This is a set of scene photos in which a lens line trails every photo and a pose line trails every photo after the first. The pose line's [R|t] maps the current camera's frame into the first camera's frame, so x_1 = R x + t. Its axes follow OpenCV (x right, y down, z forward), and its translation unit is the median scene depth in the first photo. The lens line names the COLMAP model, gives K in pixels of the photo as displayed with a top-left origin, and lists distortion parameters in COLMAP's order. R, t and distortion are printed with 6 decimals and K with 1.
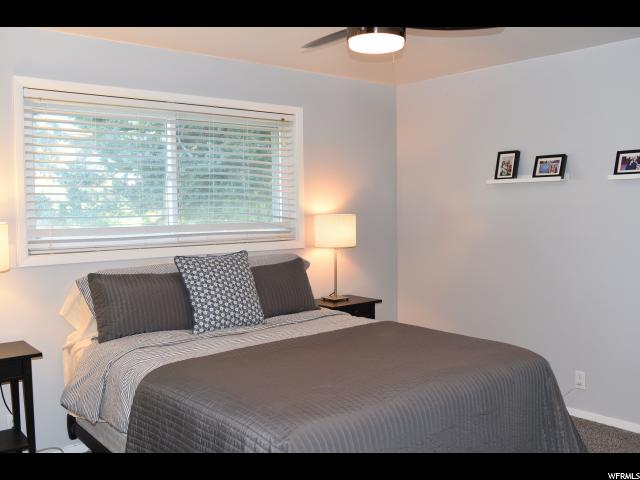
lens RADIAL K [[616.4, 0, 320.0], [0, 616.4, 240.0], [0, 0, 1]] dist [-0.110834, 0.123880]
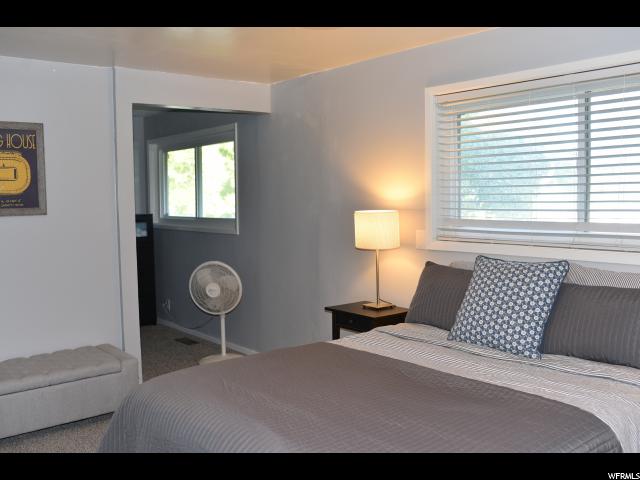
lens RADIAL K [[616.4, 0, 320.0], [0, 616.4, 240.0], [0, 0, 1]] dist [-0.110834, 0.123880]
pose [[-0.057911, 0.075960, -0.995428, 0.674206], [-0.054648, 0.995365, 0.079135, -0.054079], [0.996825, 0.058981, -0.053492, 0.812961]]
